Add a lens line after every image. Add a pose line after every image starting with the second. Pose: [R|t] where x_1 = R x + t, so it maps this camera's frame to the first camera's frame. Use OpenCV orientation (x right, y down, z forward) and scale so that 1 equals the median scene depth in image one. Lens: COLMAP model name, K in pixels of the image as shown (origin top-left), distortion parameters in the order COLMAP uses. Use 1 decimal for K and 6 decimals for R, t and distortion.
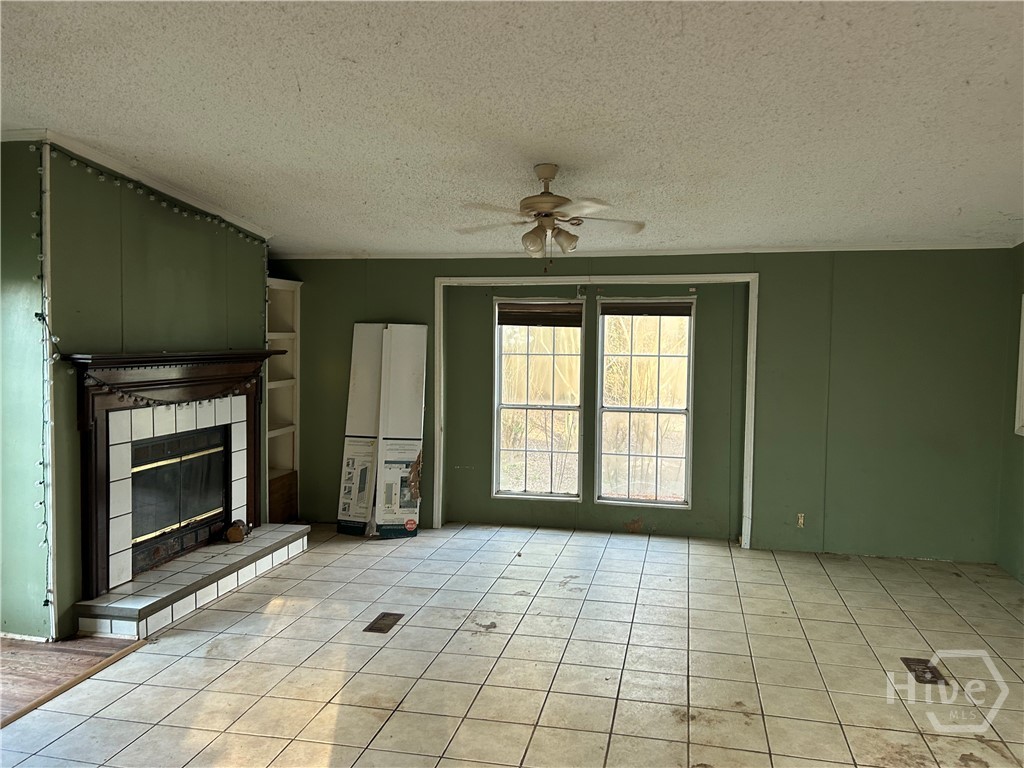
lens RADIAL K [[777.6, 0, 512.0], [0, 777.6, 384.0], [0, 0, 1]] dist [0.003825, 0.000274]
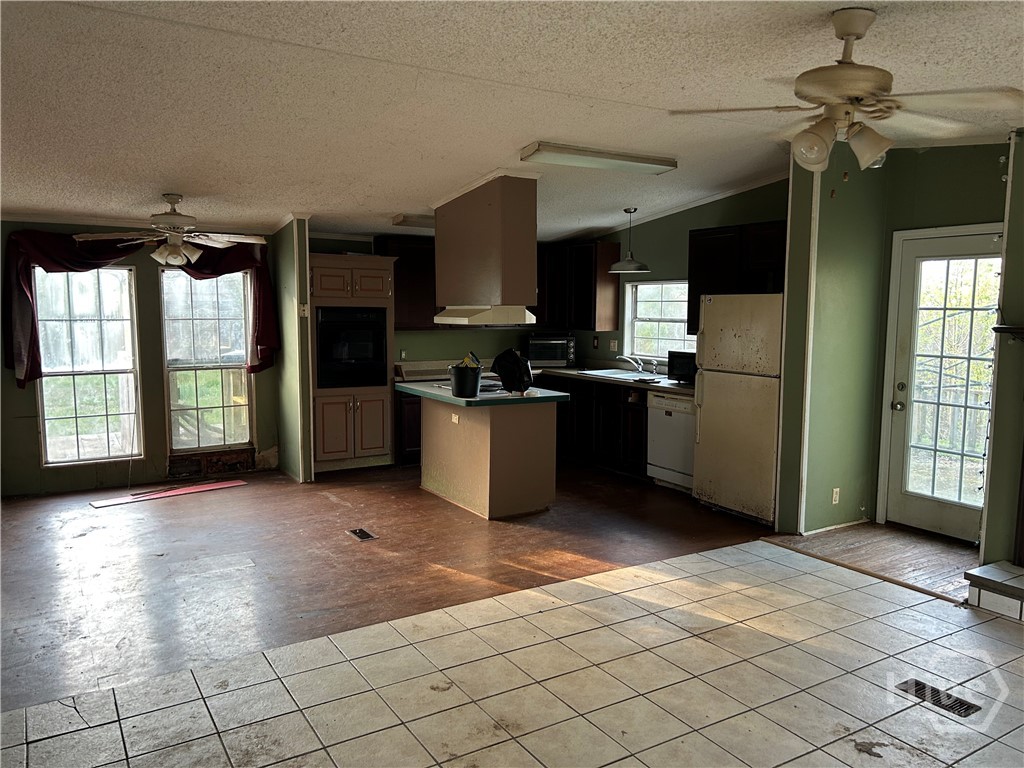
lens RADIAL K [[777.6, 0, 512.0], [0, 777.6, 384.0], [0, 0, 1]] dist [0.003825, 0.000274]
pose [[-0.724472, 0.063361, -0.686386, 0.756574], [-0.051472, 0.988014, 0.145533, -0.089004], [0.687379, 0.140764, -0.712527, 1.487341]]
